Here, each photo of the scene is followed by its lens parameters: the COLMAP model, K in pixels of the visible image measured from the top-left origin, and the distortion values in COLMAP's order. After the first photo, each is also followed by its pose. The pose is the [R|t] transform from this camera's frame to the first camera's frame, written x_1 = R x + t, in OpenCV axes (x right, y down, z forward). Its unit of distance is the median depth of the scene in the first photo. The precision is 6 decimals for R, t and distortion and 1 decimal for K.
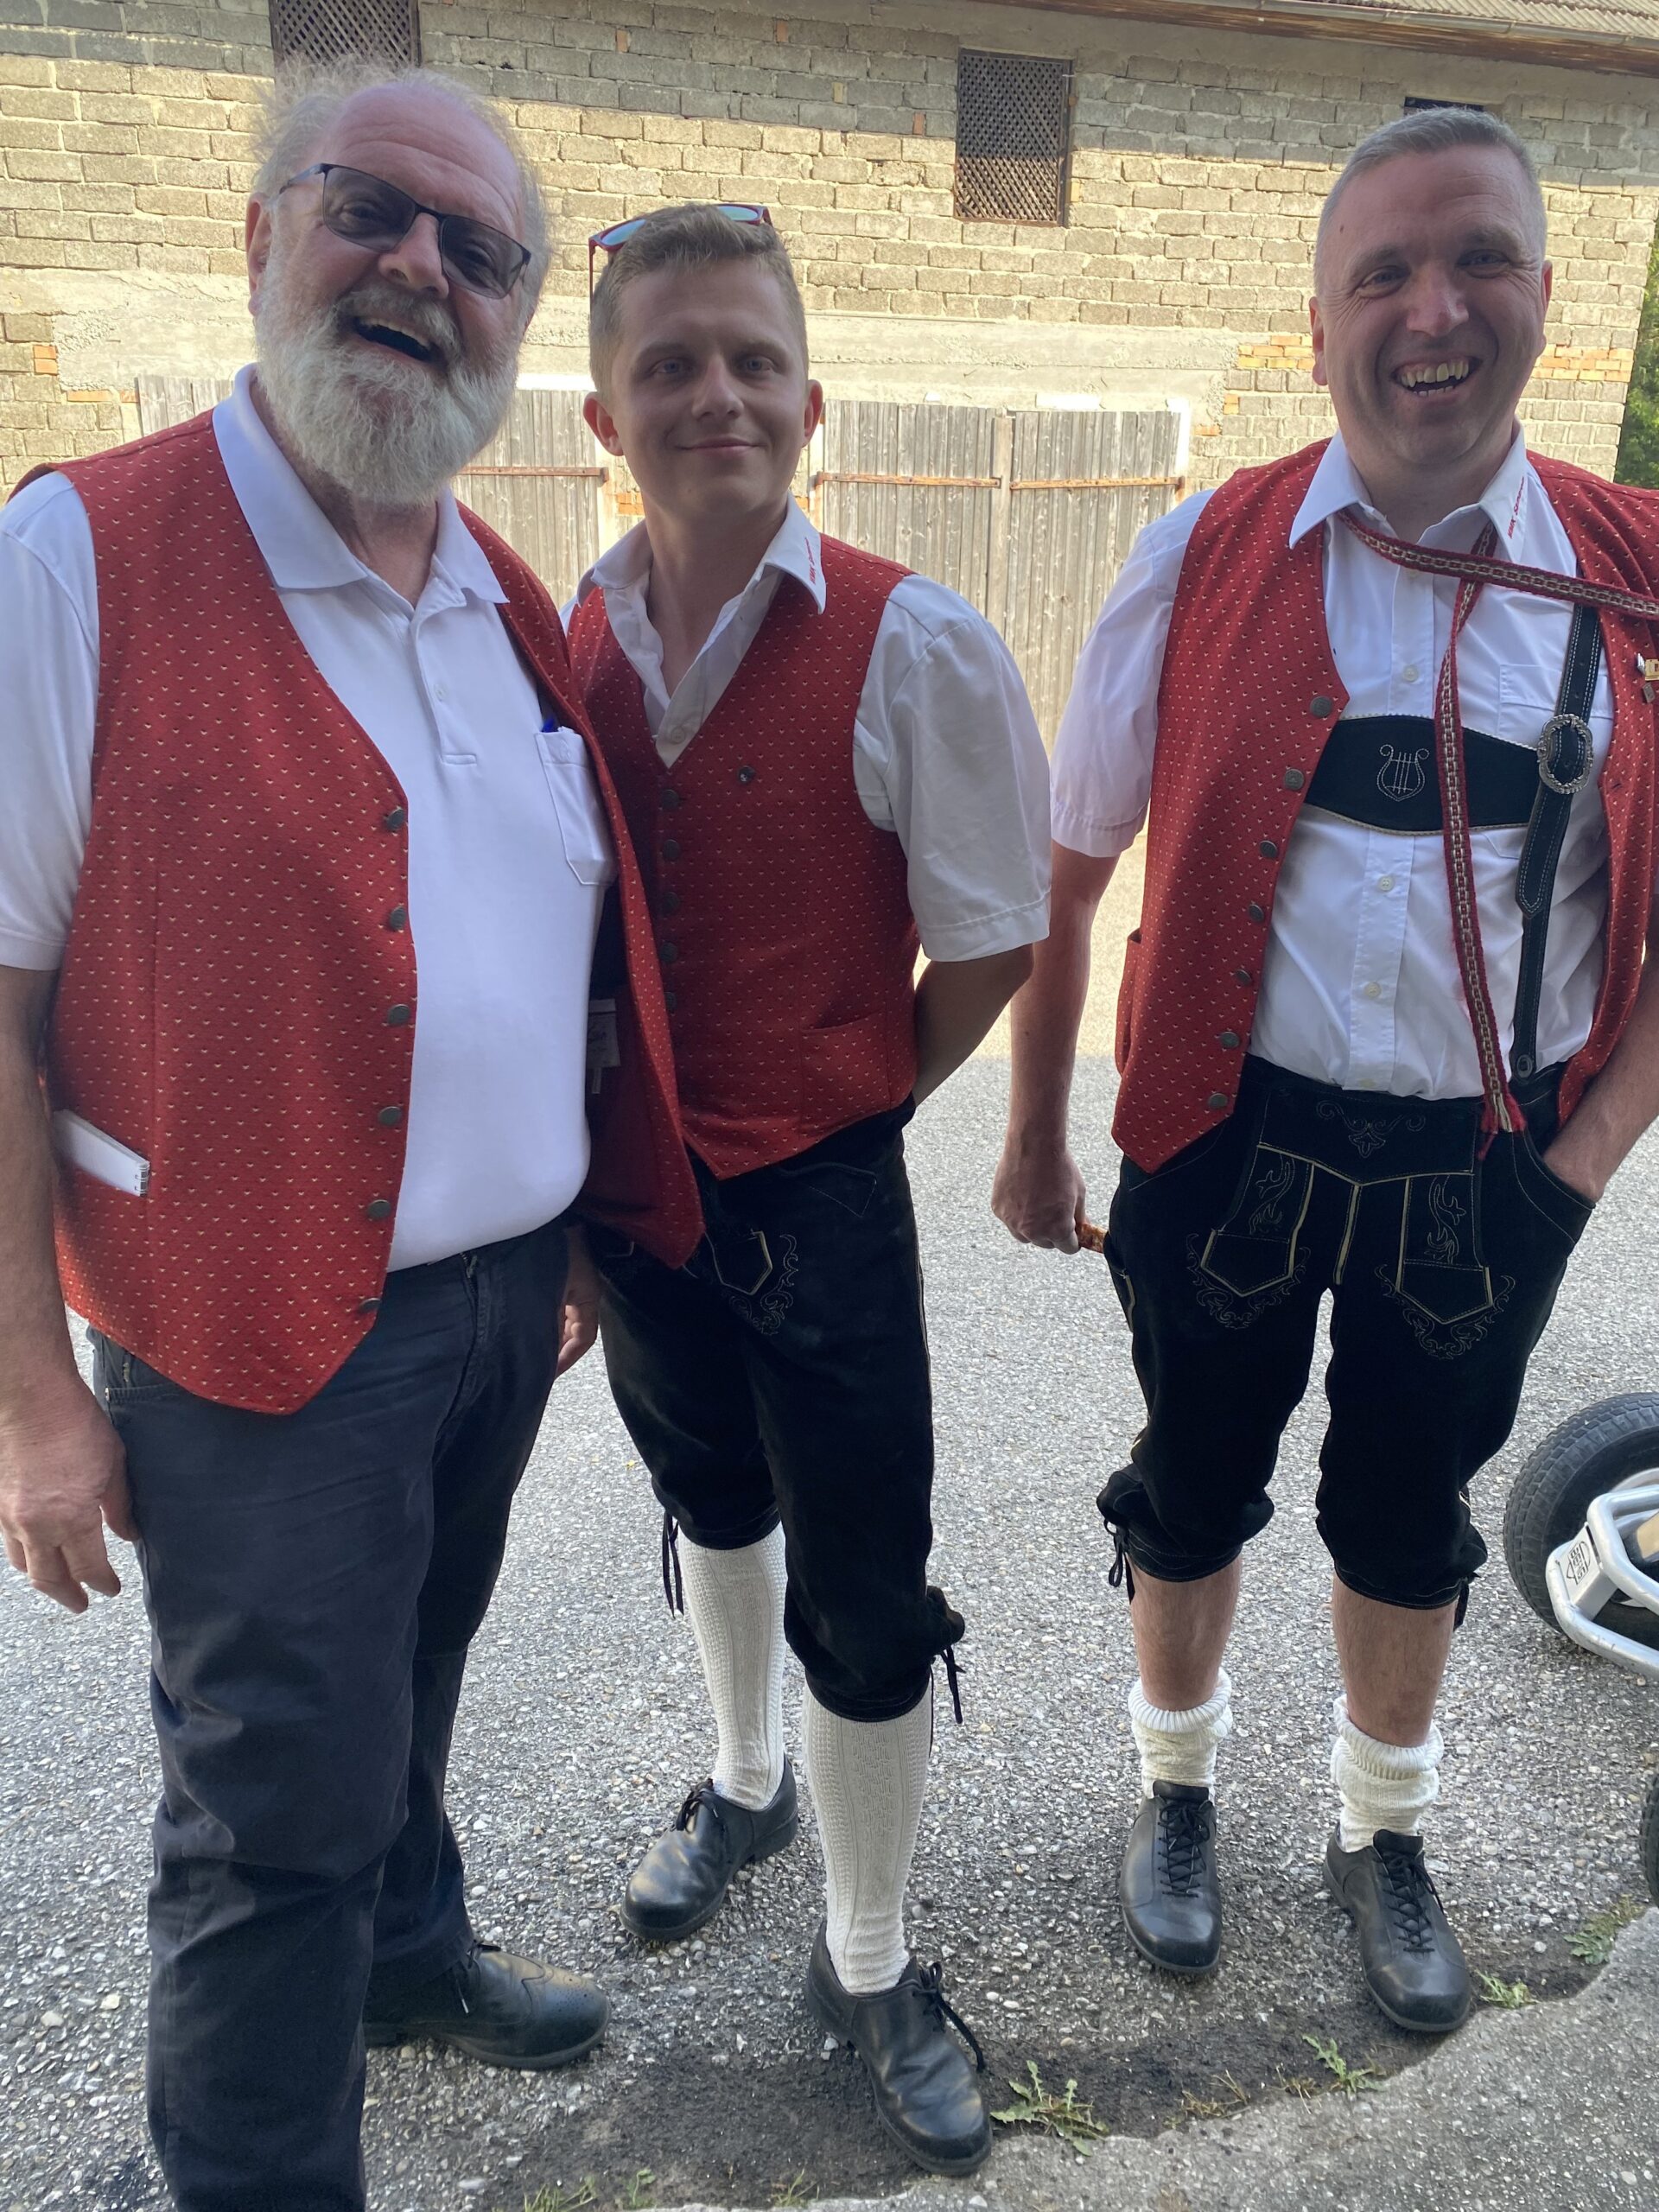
lens RADIAL K [[1627.0, 0, 826.4], [0, 1627.0, 1110.5], [0, 0, 1]] dist [-0.008960, -0.002267]
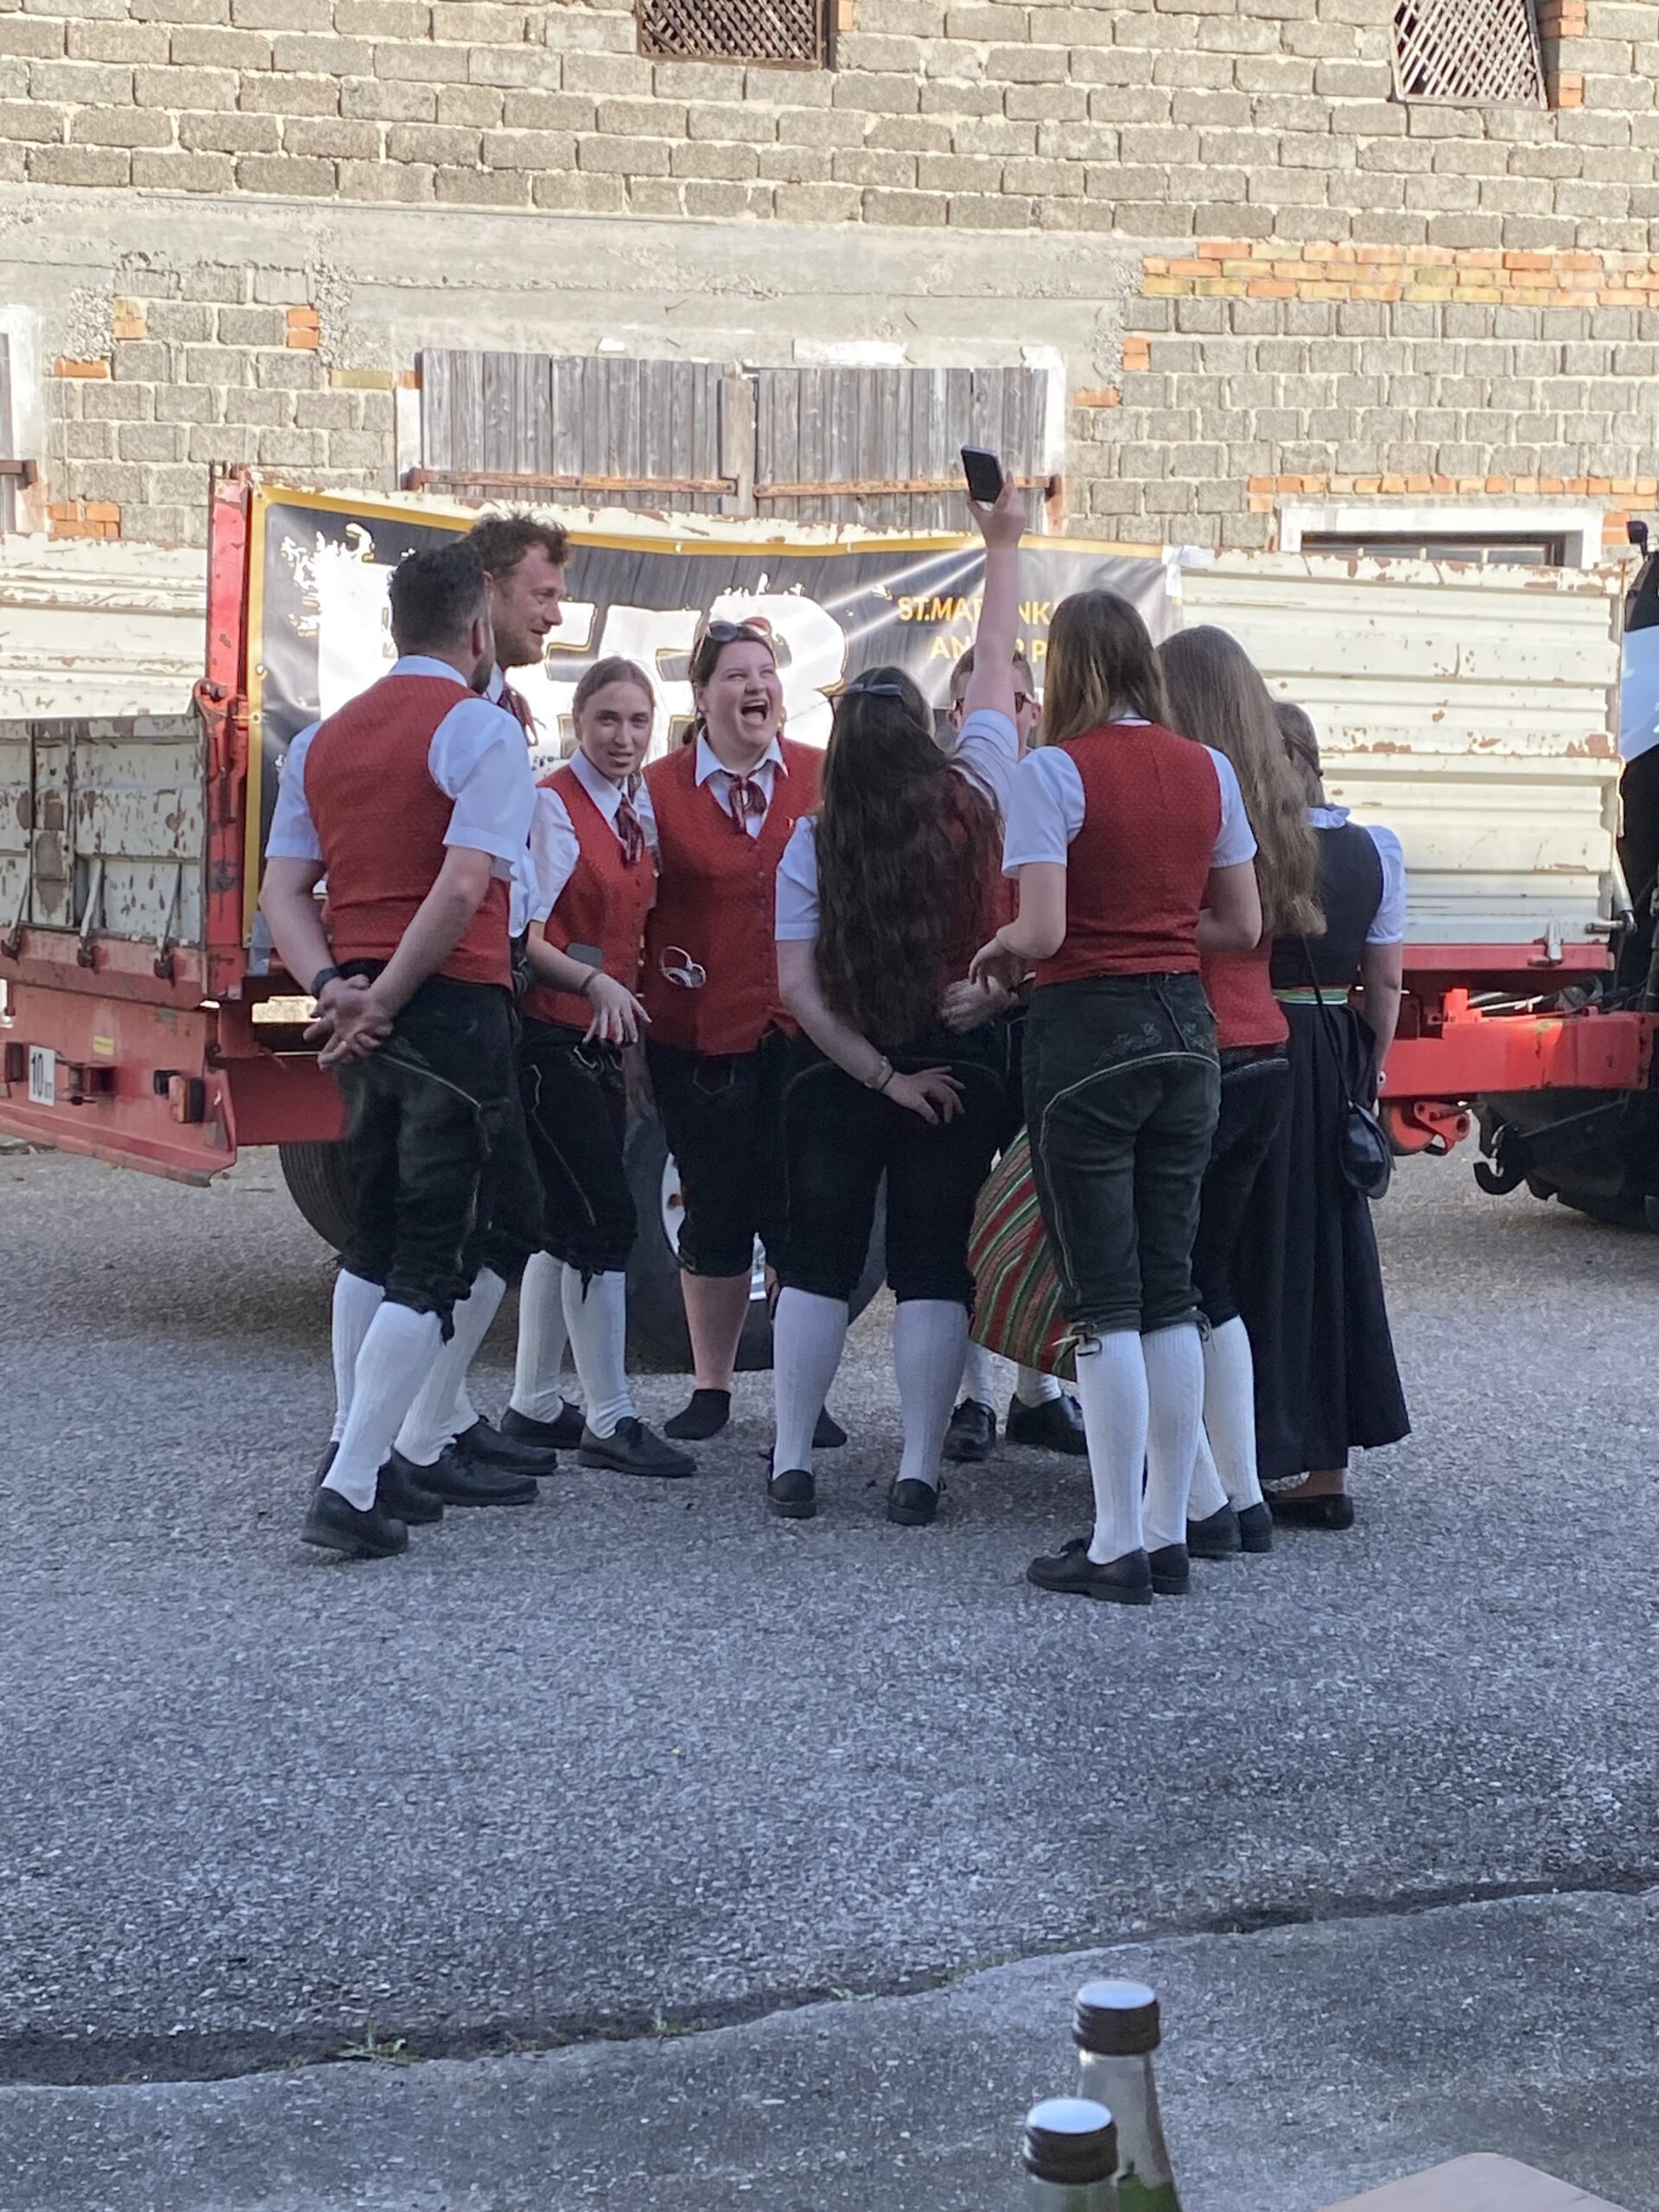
lens RADIAL K [[3713.4, 0, 832.2], [0, 3713.4, 1105.4], [0, 0, 1]] dist [0.037353, 0.000000]
pose [[0.997006, -0.013527, 0.076134, 0.039529], [0.027775, 0.981521, -0.189328, 0.074019], [-0.072166, 0.190876, 0.978958, -0.237291]]
